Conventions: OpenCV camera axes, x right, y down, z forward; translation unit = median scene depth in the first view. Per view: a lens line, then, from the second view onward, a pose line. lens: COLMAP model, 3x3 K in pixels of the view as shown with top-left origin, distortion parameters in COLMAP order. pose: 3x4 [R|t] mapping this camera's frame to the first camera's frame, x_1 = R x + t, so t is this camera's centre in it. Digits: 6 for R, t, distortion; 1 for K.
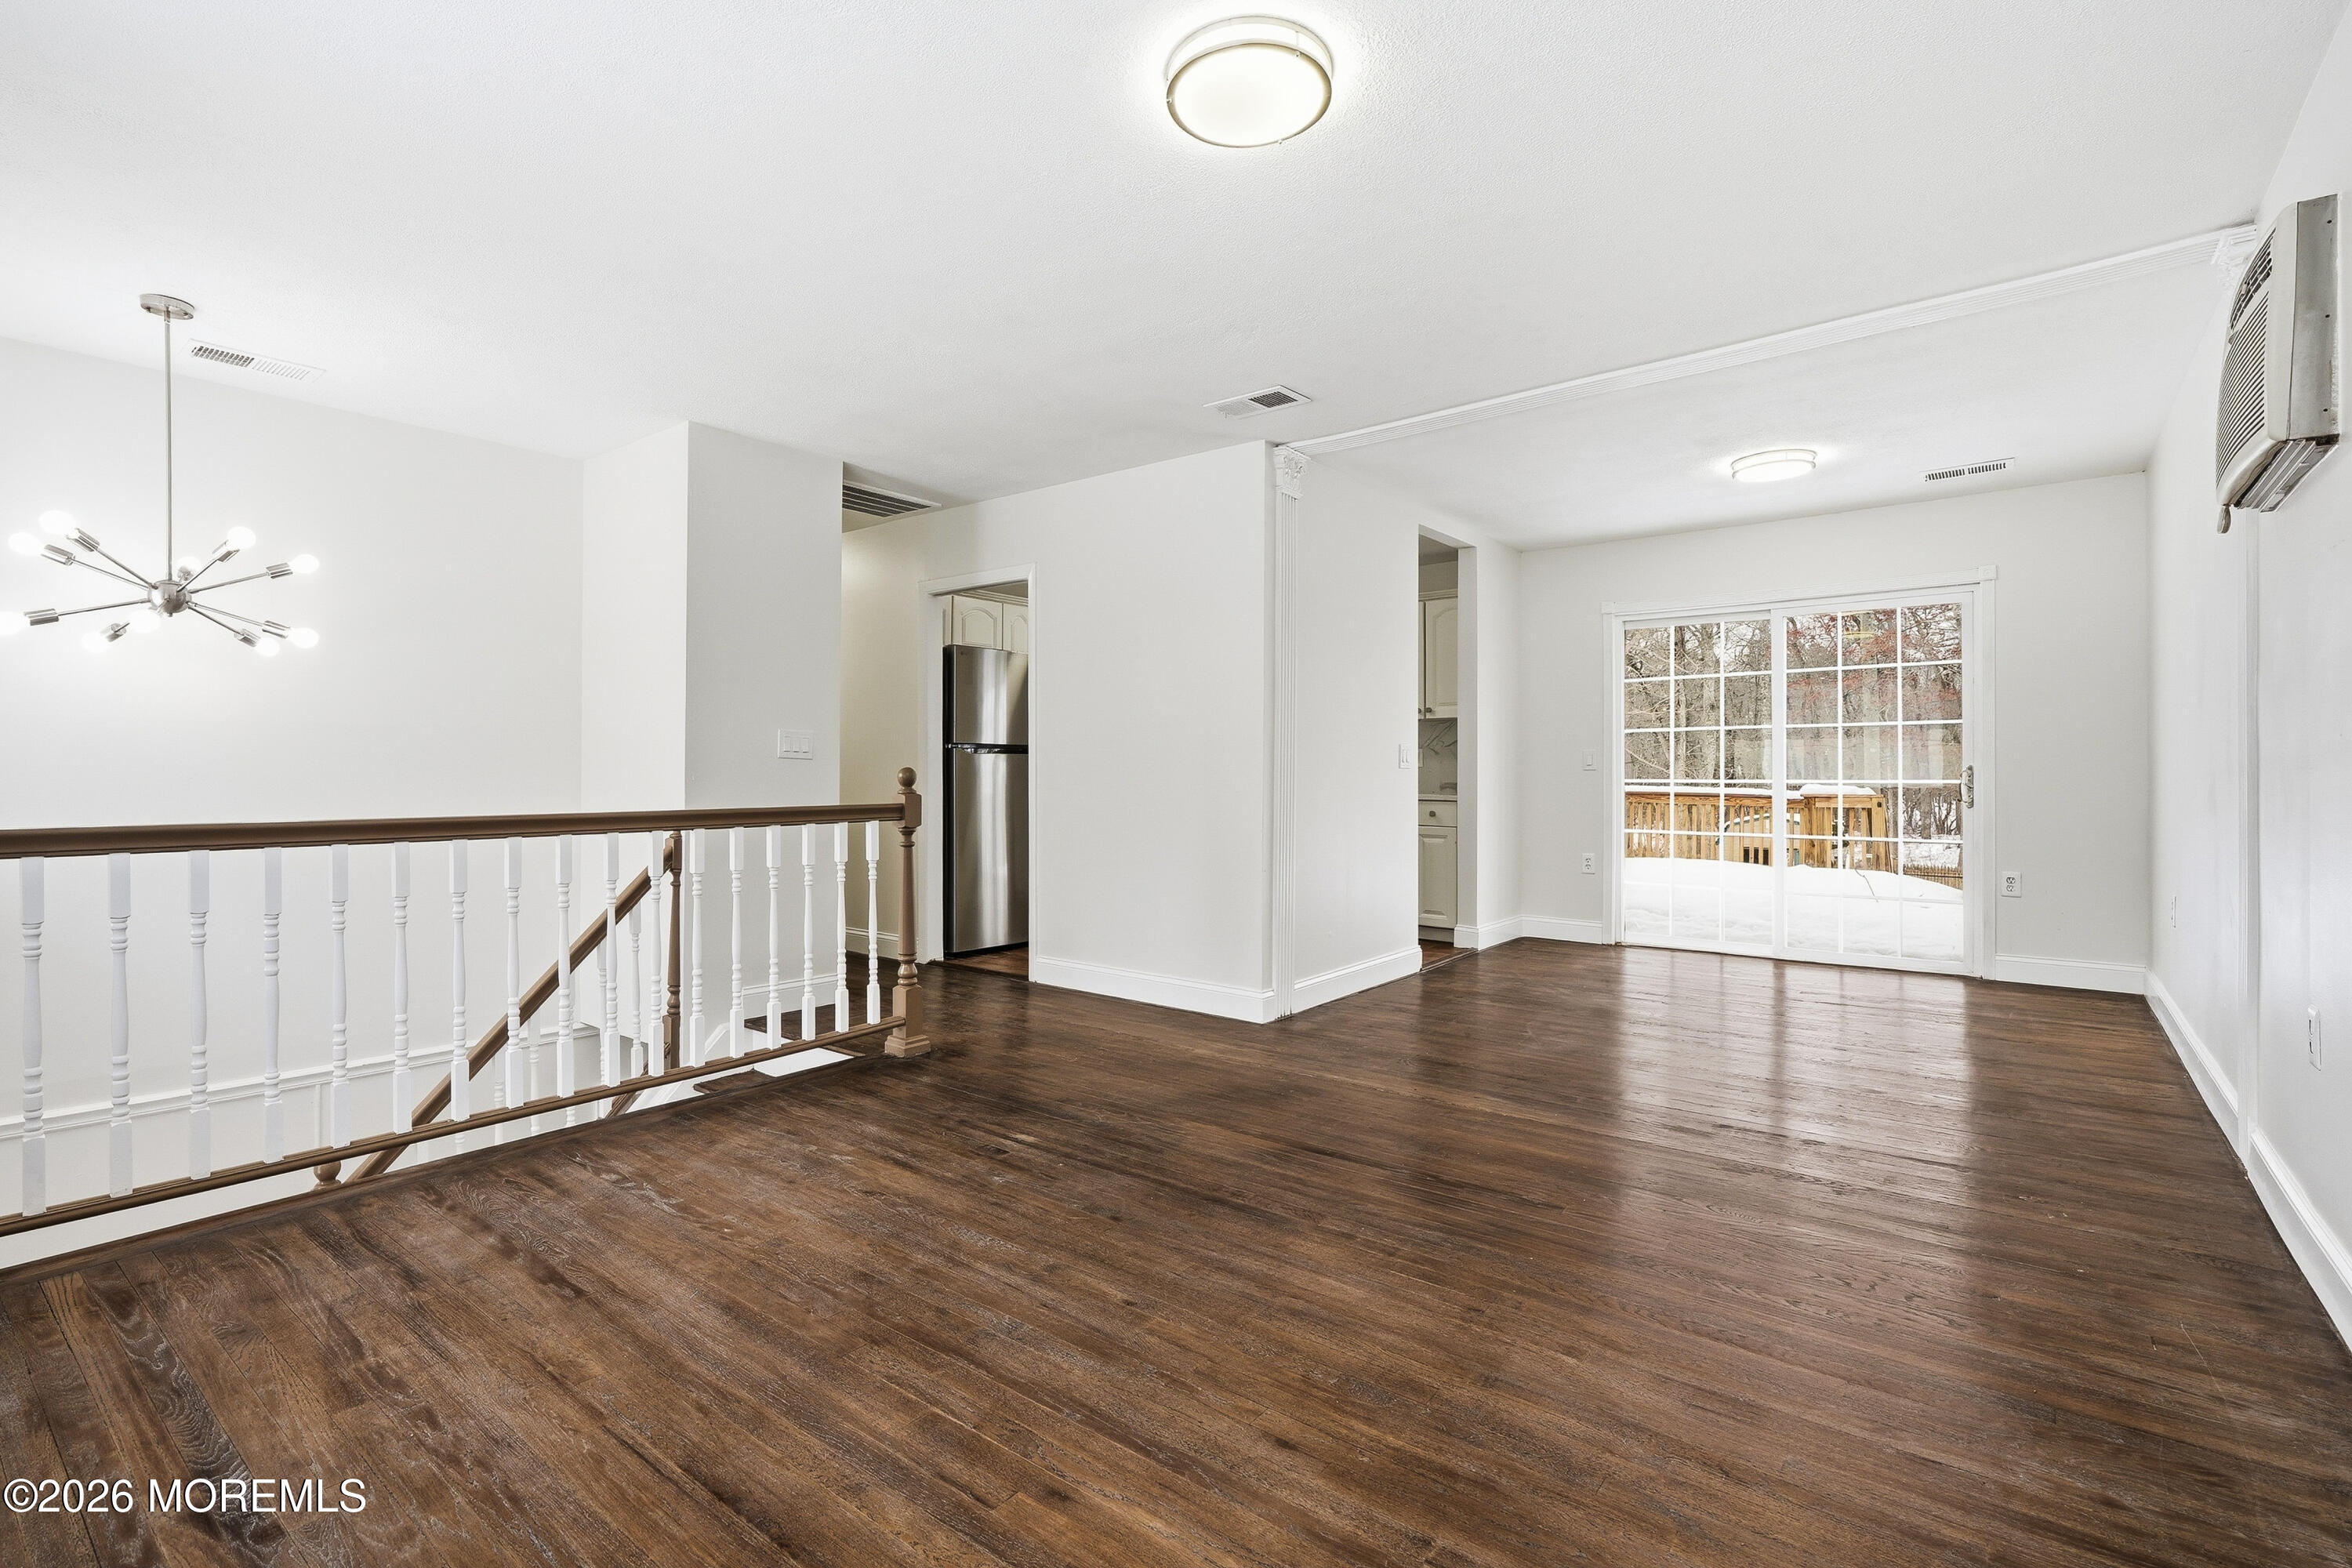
lens RADIAL K [[1056.6, 0, 1168.0], [0, 1056.6, 778.5], [0, 0, 1]] dist [-0.010415, 0.004083]
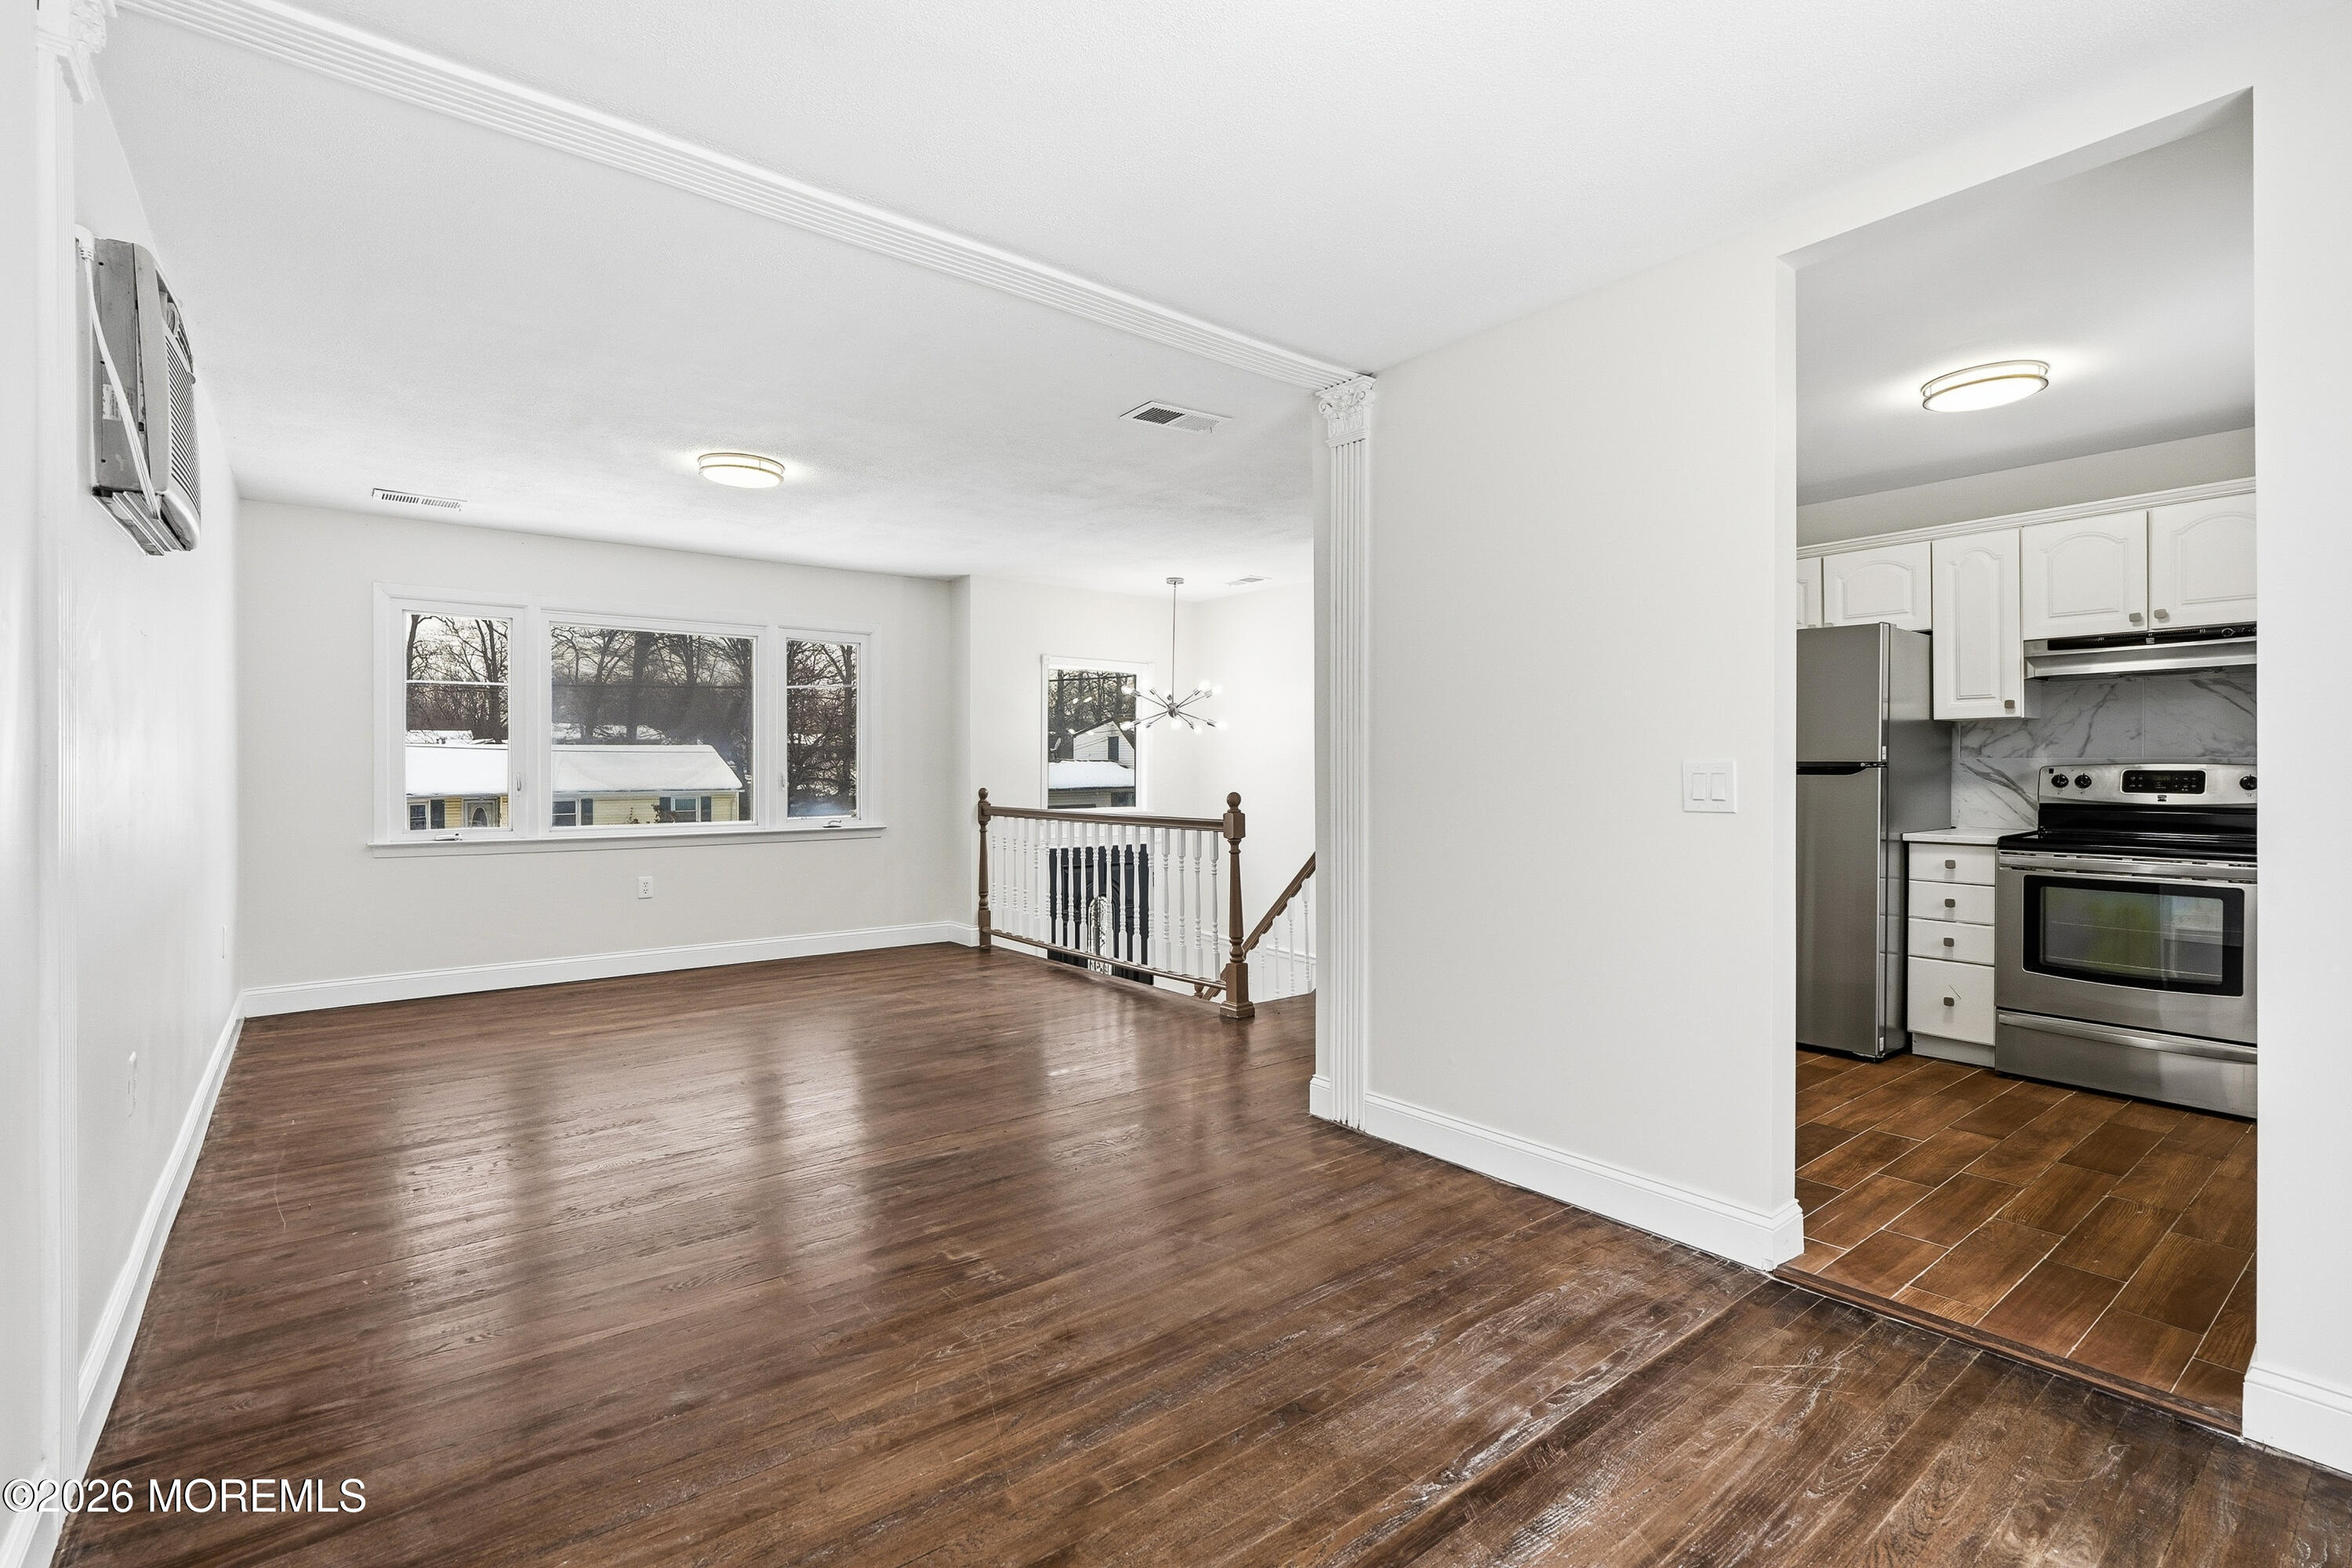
lens RADIAL K [[1056.6, 0, 1177.3], [0, 1056.6, 773.1], [0, 0, 1]] dist [-0.010415, 0.004083]
pose [[-0.212675, 0.003183, -0.977118, 1.376565], [-0.008020, 0.999955, 0.005003, -0.051761], [0.977090, 0.008900, -0.212640, 1.622311]]
